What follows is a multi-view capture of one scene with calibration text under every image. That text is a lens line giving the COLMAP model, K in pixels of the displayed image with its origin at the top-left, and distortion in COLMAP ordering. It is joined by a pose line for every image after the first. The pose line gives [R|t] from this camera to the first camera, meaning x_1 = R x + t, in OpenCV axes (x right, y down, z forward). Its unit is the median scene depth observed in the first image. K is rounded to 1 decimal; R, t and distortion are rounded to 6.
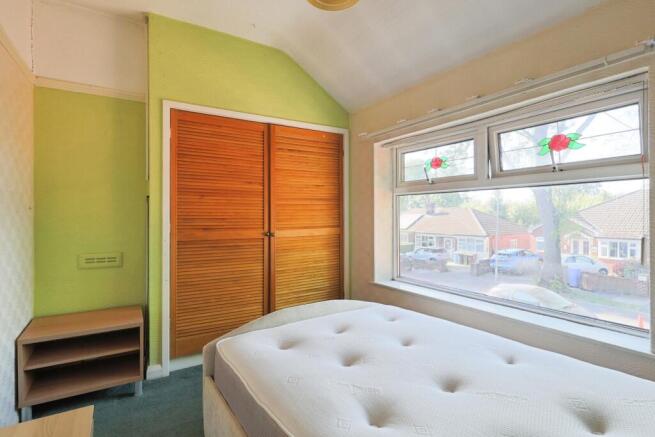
lens RADIAL K [[327.7, 0, 324.3], [0, 327.7, 210.4], [0, 0, 1]] dist [0.001567, 0.000378]
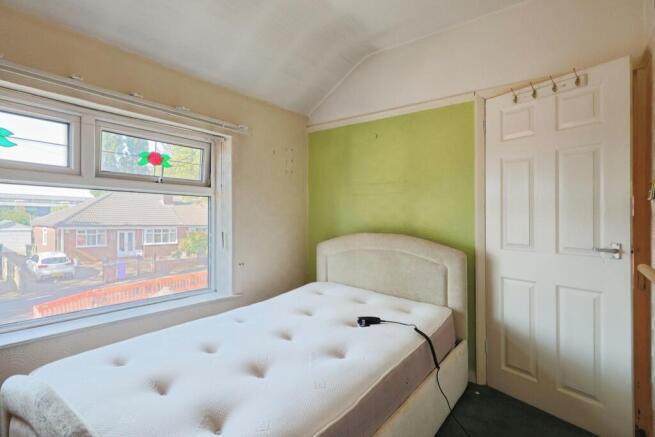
lens RADIAL K [[320.1, 0, 327.5], [0, 320.1, 218.5], [0, 0, 1]] dist [-0.000071, 0.000080]
pose [[-0.356438, 0.008528, 0.934280, -0.591026], [-0.011251, 0.999847, -0.013418, 0.021627], [-0.934251, -0.015294, -0.356287, 0.787195]]
